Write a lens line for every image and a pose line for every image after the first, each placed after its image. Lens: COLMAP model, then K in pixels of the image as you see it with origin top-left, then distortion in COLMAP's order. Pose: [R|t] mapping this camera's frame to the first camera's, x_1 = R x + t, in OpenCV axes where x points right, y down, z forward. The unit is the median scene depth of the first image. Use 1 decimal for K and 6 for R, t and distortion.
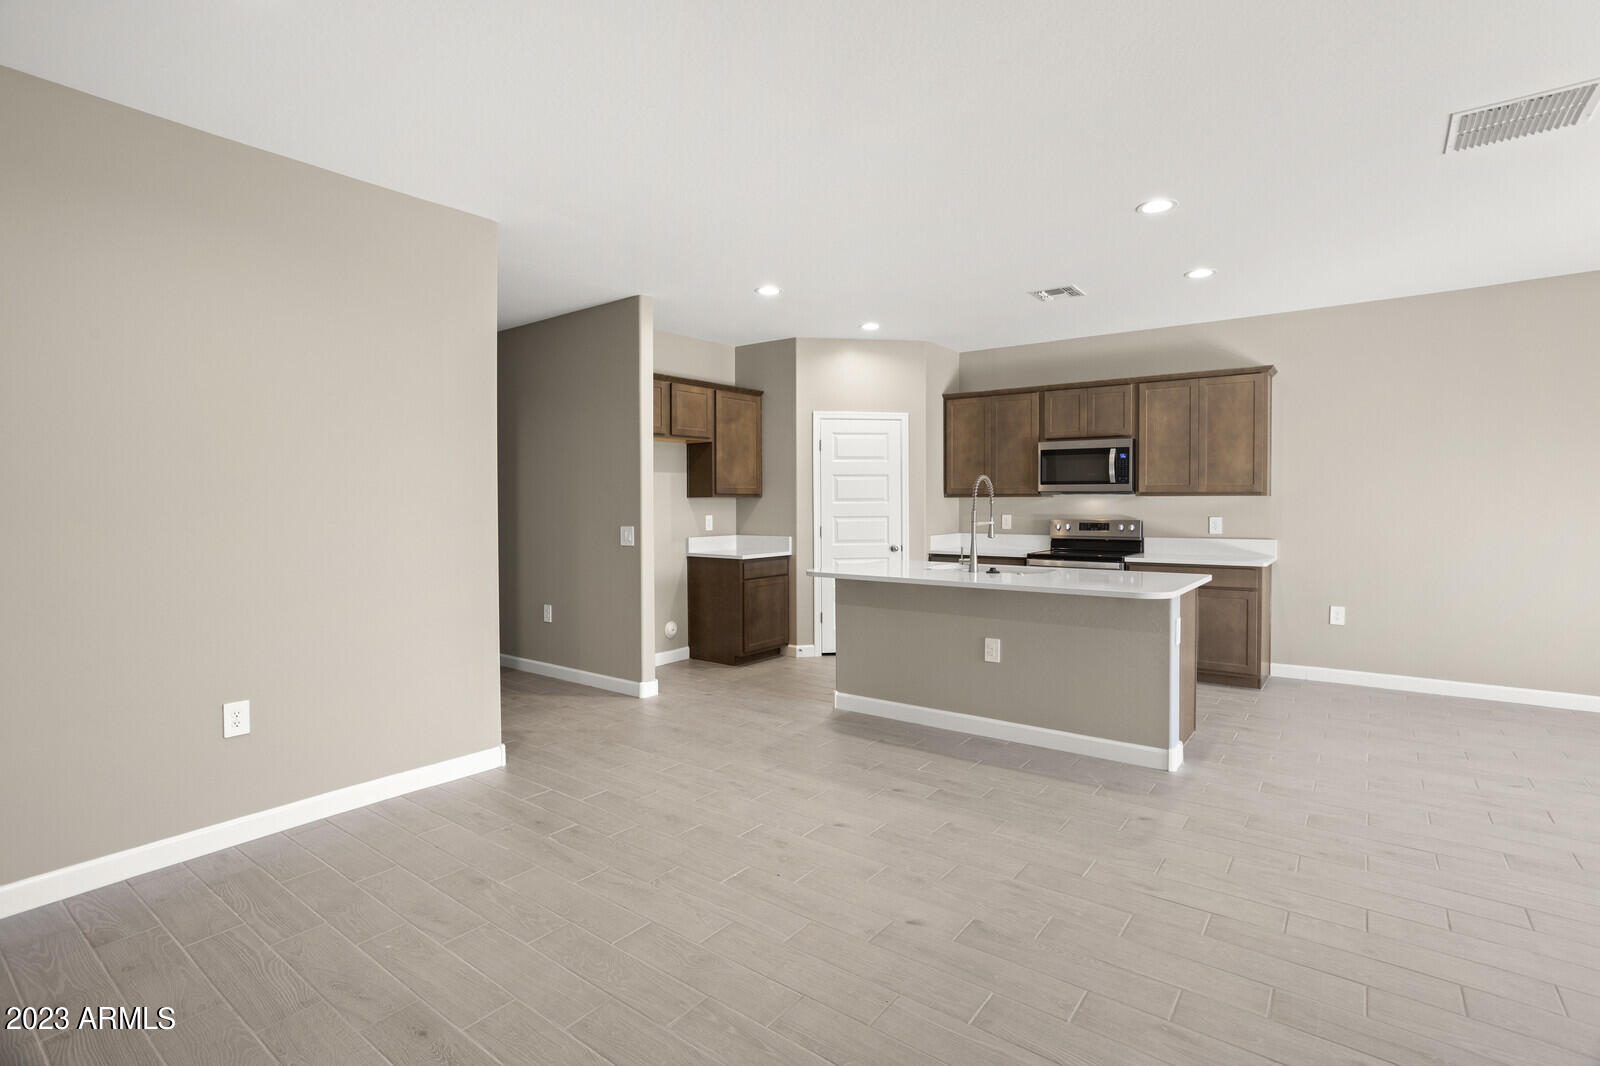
lens RADIAL K [[764.1, 0, 811.3], [0, 764.1, 519.2], [0, 0, 1]] dist [-0.040181, 0.018334]
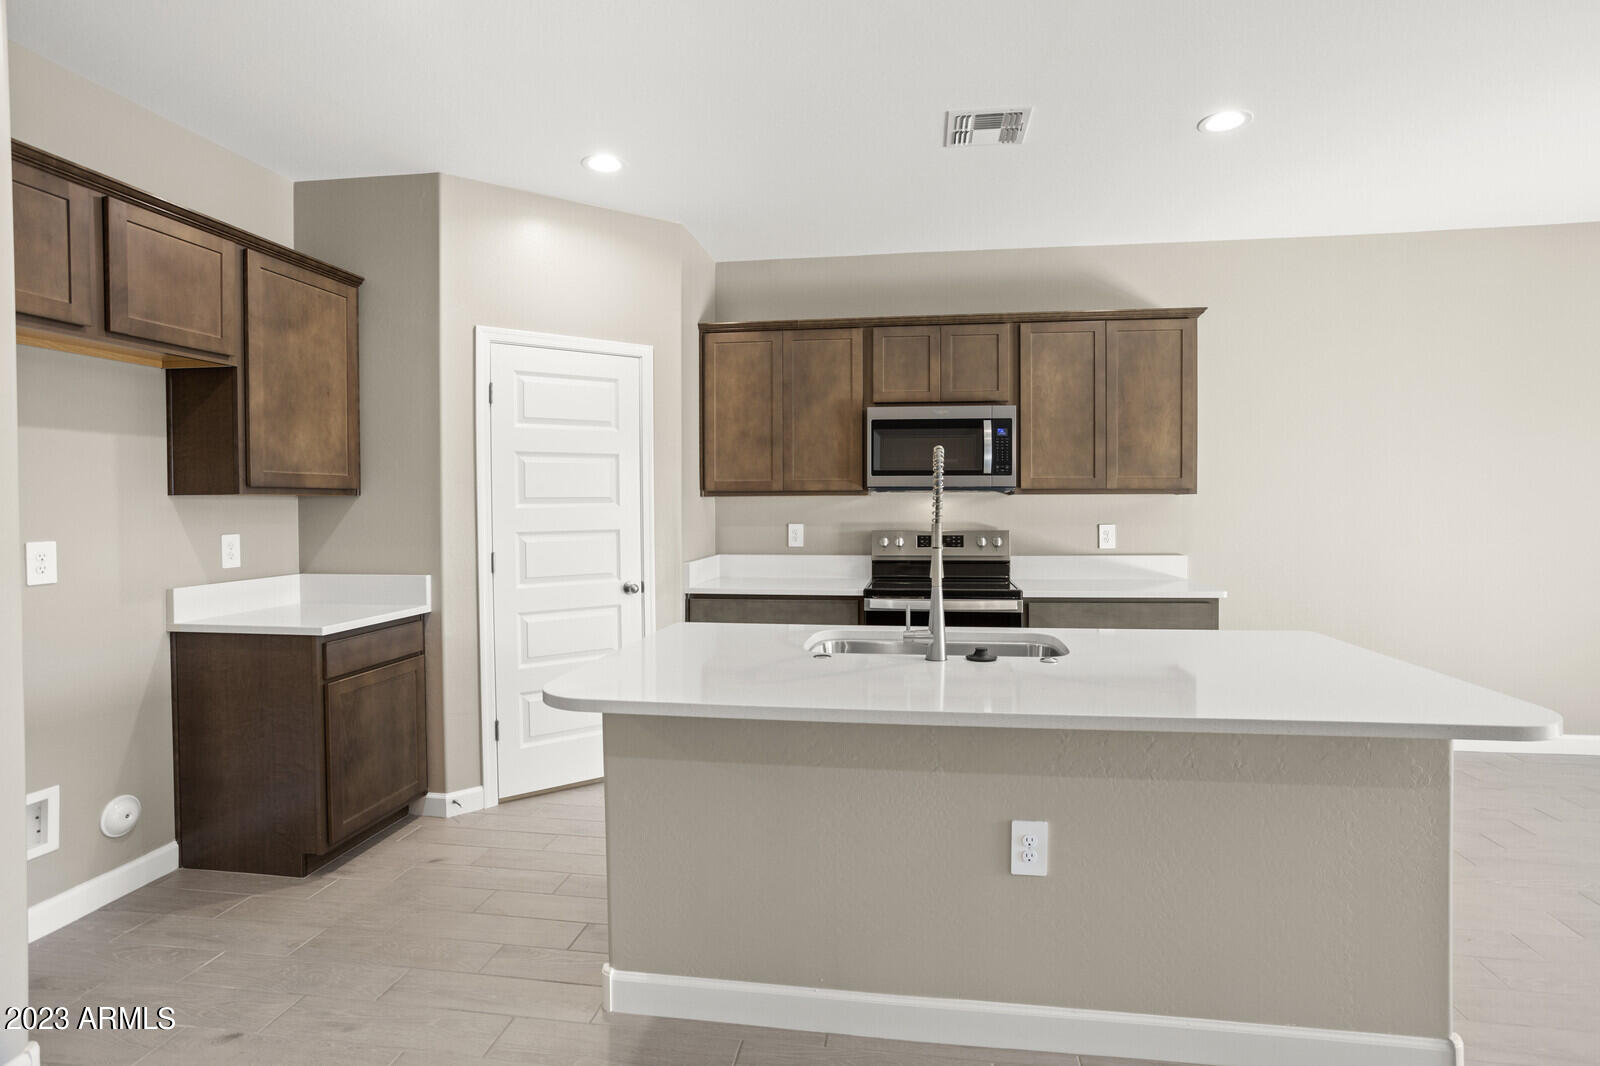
lens RADIAL K [[809.6, 0, 805.2], [0, 809.6, 516.8], [0, 0, 1]] dist [-0.035176, 0.016110]
pose [[0.882470, -0.009627, 0.470270, -0.058744], [0.012507, 0.999917, -0.003002, -0.010795], [-0.470202, 0.008531, 0.882517, 0.448482]]
